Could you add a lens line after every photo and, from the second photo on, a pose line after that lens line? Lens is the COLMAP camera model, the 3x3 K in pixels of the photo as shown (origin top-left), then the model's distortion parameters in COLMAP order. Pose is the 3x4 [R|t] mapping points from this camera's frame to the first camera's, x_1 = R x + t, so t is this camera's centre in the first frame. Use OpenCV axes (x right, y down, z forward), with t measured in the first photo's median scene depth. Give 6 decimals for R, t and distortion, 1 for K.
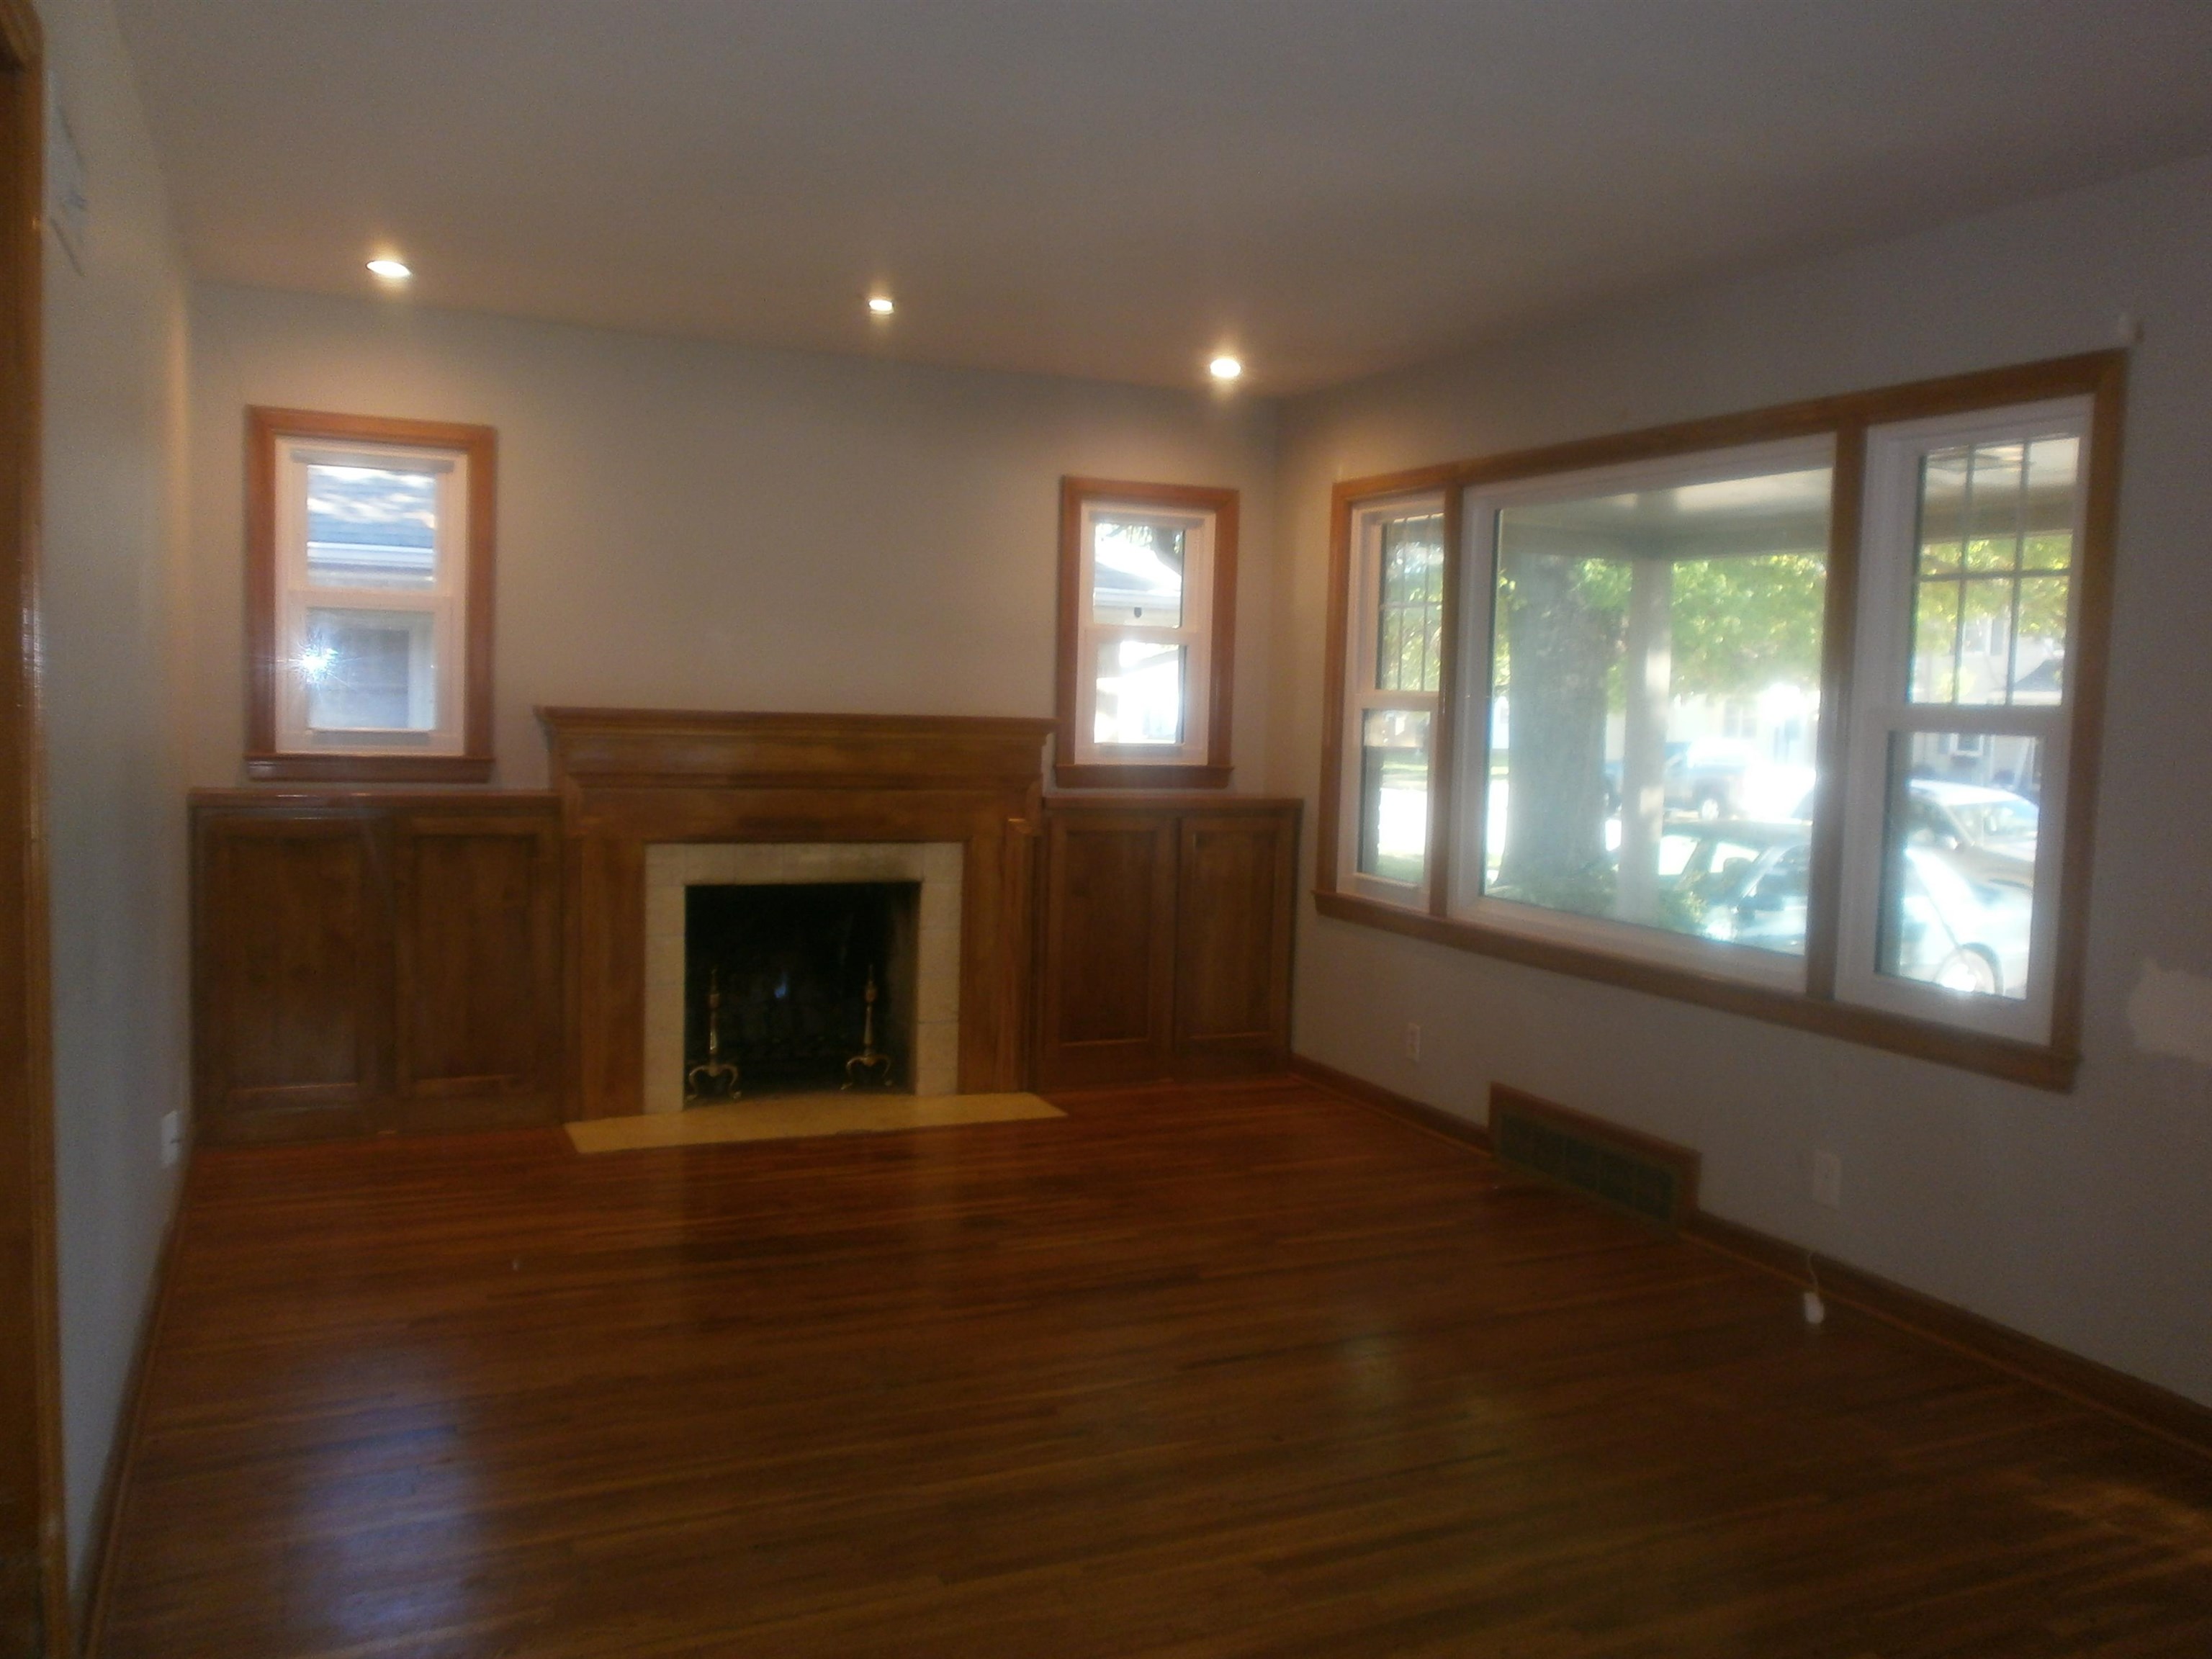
lens RADIAL K [[1800.0, 0, 1106.0], [0, 1800.0, 829.5], [0, 0, 1]] dist [-0.076026, 0.124209]
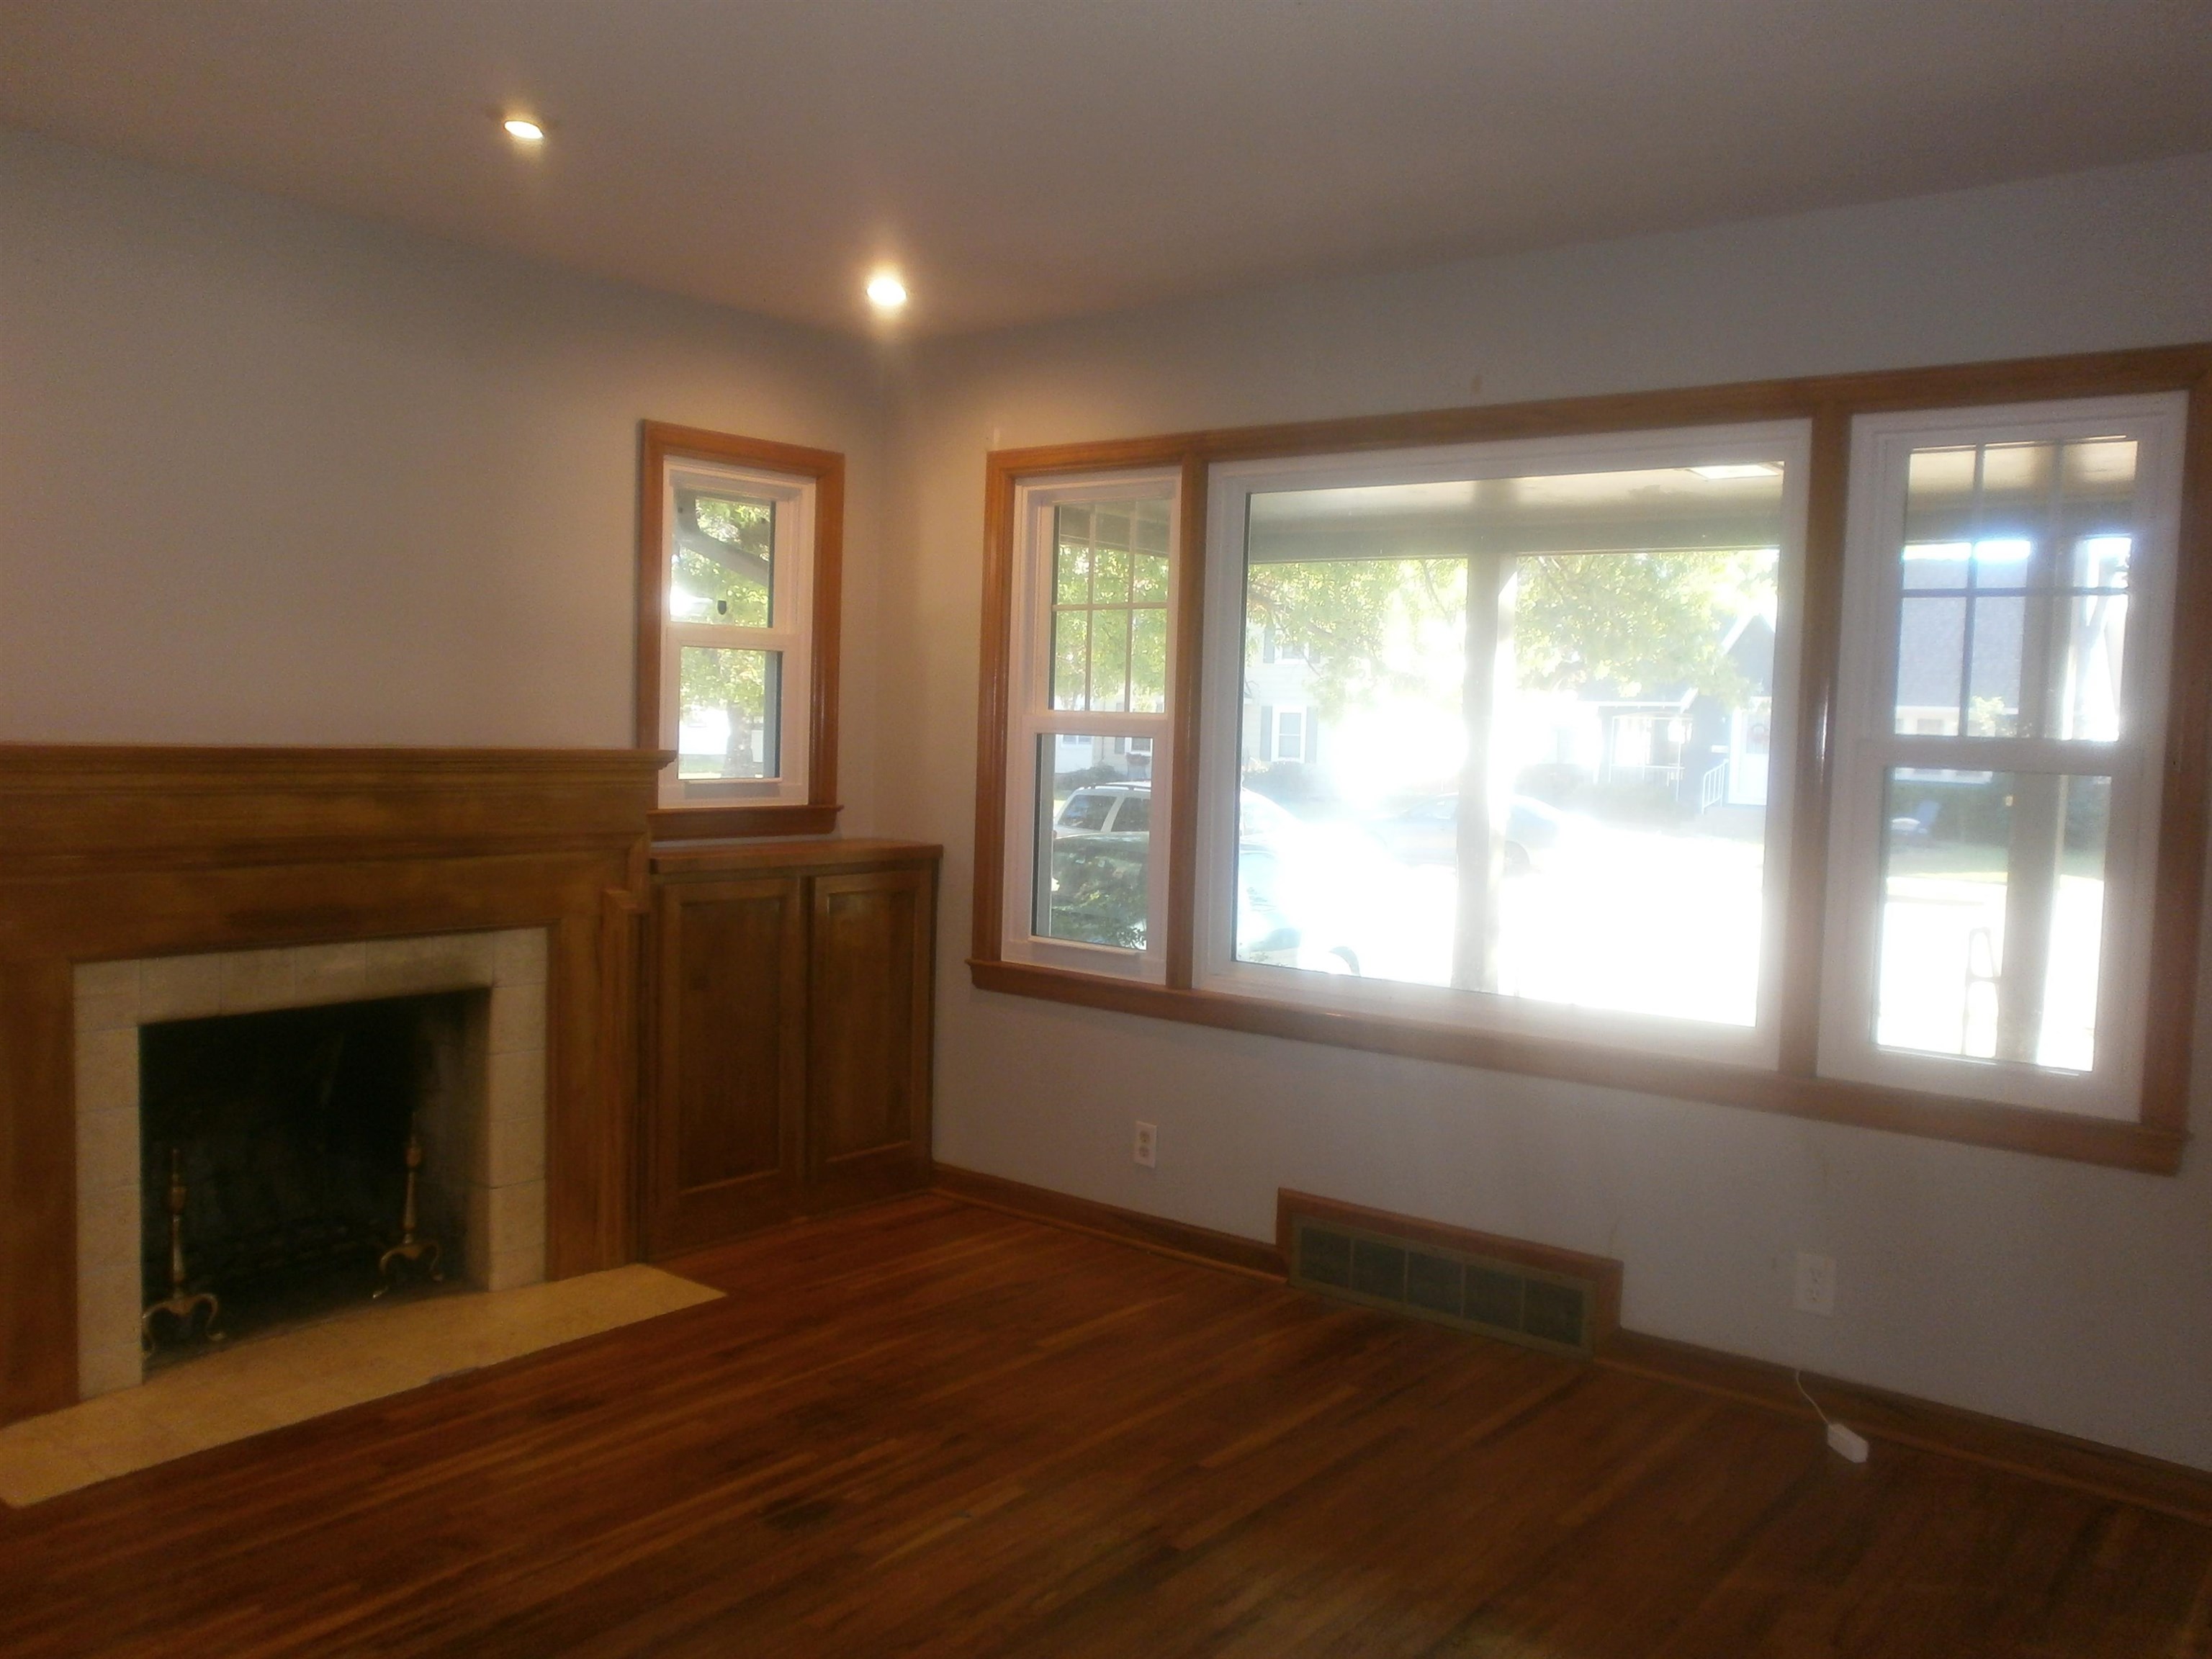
lens RADIAL K [[1800.0, 0, 1106.0], [0, 1800.0, 829.5], [0, 0, 1]] dist [-0.076026, 0.124209]
pose [[0.889037, -0.030764, 0.456801, -0.207427], [0.031295, 0.999490, 0.006406, -0.029246], [-0.456765, 0.008600, 0.889546, 0.277498]]
